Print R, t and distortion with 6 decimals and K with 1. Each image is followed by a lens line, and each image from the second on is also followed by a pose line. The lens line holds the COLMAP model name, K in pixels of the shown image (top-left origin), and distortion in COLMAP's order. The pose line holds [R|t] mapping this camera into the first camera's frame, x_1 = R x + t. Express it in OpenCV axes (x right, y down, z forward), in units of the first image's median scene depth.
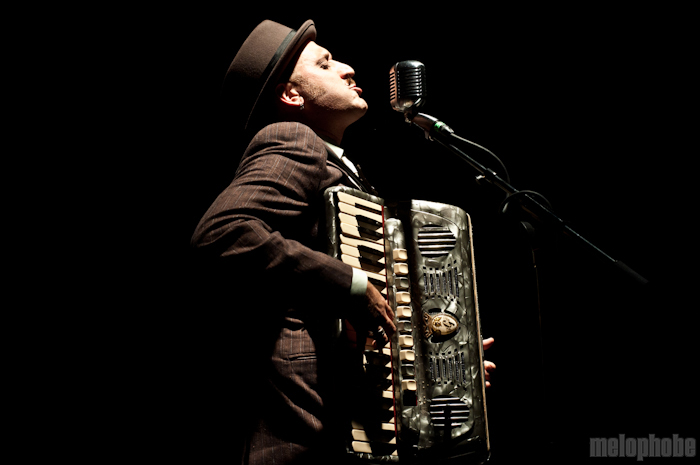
lens RADIAL K [[1527.4, 0, 350.0], [0, 1527.4, 232.5], [0, 0, 1]] dist [-0.340639, 0.480867]
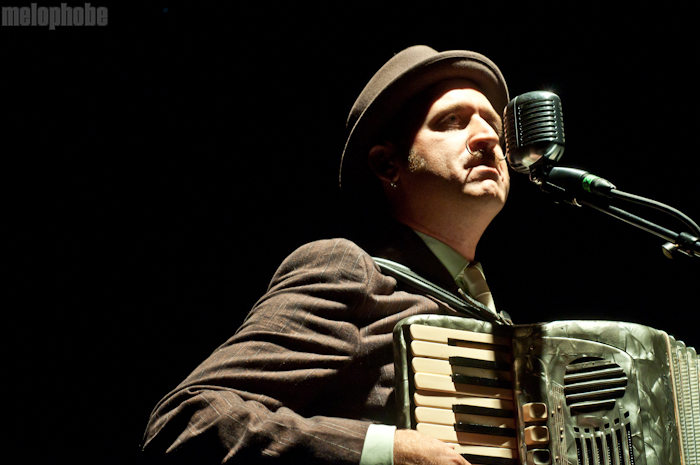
lens RADIAL K [[1527.4, 0, 350.0], [0, 1527.4, 232.5], [0, 0, 1]] dist [-0.340639, 0.480867]
pose [[0.995500, -0.091116, 0.026030, -0.048186], [0.093444, 0.989541, -0.109894, 0.002821], [-0.015745, 0.111831, 0.993602, 0.383532]]
